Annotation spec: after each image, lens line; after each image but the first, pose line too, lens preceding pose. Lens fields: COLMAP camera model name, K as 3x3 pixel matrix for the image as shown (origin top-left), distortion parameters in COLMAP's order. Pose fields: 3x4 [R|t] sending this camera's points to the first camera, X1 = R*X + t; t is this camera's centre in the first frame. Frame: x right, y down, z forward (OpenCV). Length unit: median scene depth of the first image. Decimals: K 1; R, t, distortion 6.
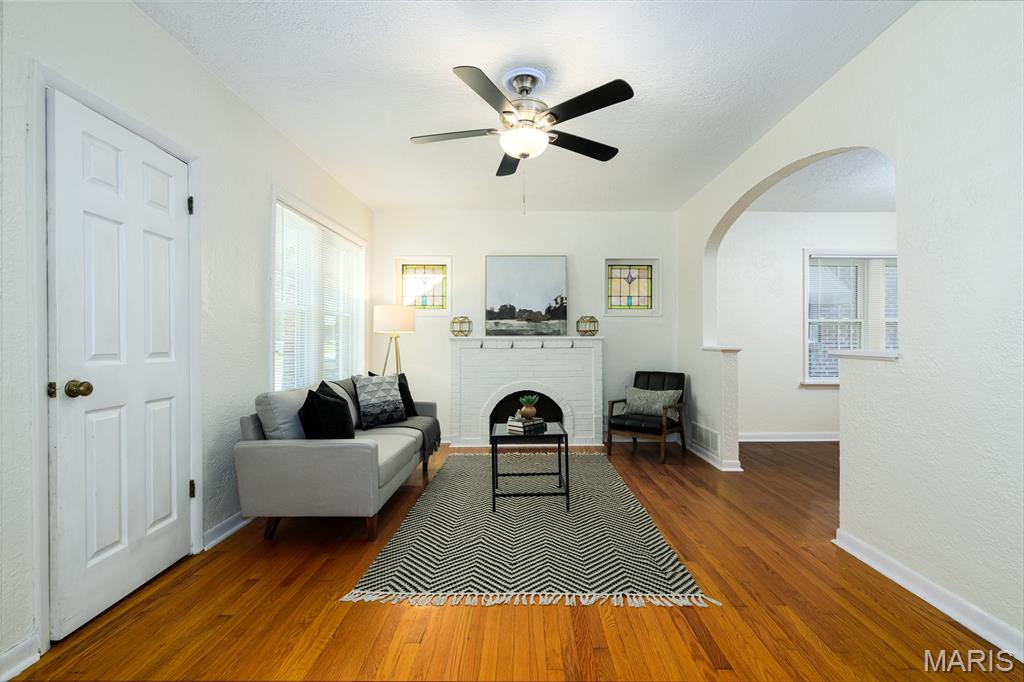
lens RADIAL K [[461.3, 0, 514.6], [0, 461.3, 339.5], [0, 0, 1]] dist [0.001486, 0.000358]
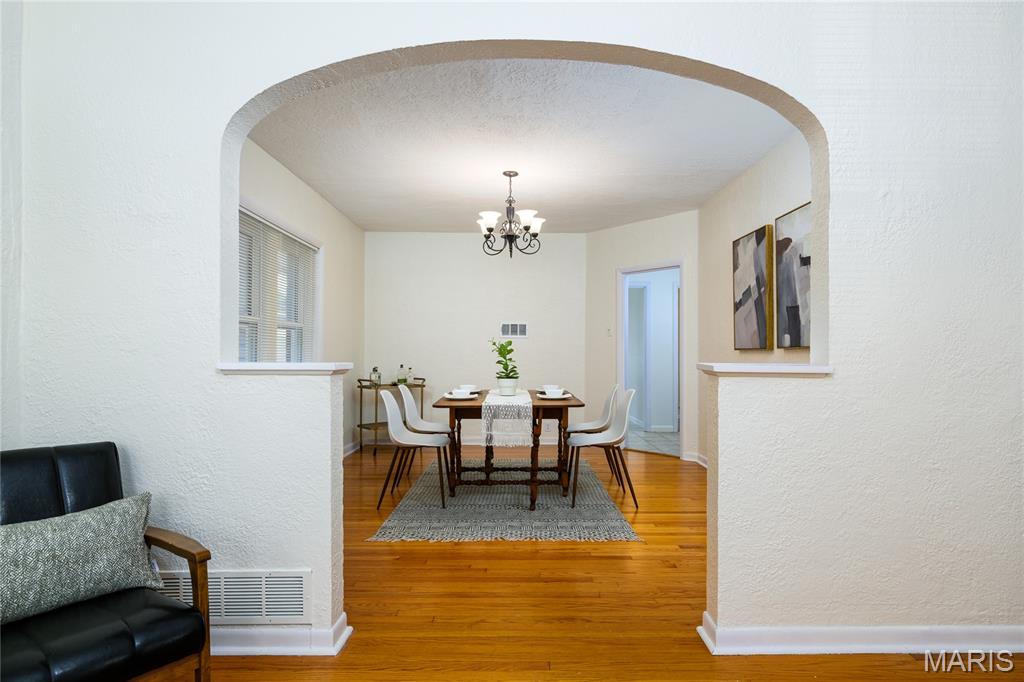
lens RADIAL K [[577.4, 0, 512.0], [0, 577.4, 341.0], [0, 0, 1]] dist [-0.002498, -0.001013]
pose [[-0.029059, 0.016904, 0.999435, -0.073170], [-0.011335, 0.999787, -0.017240, 0.001464], [-0.999513, -0.011829, -0.028861, 0.678394]]
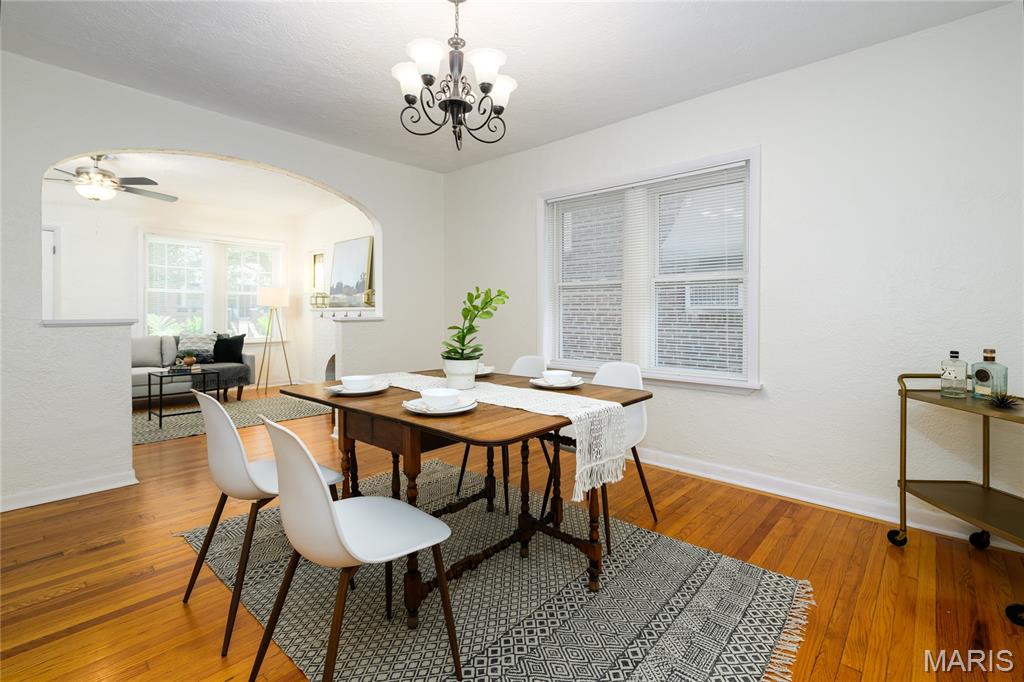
lens RADIAL K [[462.0, 0, 514.4], [0, 462.0, 312.8], [0, 0, 1]] dist [0.001201, 0.000148]
pose [[0.742615, 0.002599, -0.669713, 1.155387], [0.003182, 0.999967, 0.007409, -0.001321], [0.669711, -0.007633, 0.742583, 0.403258]]
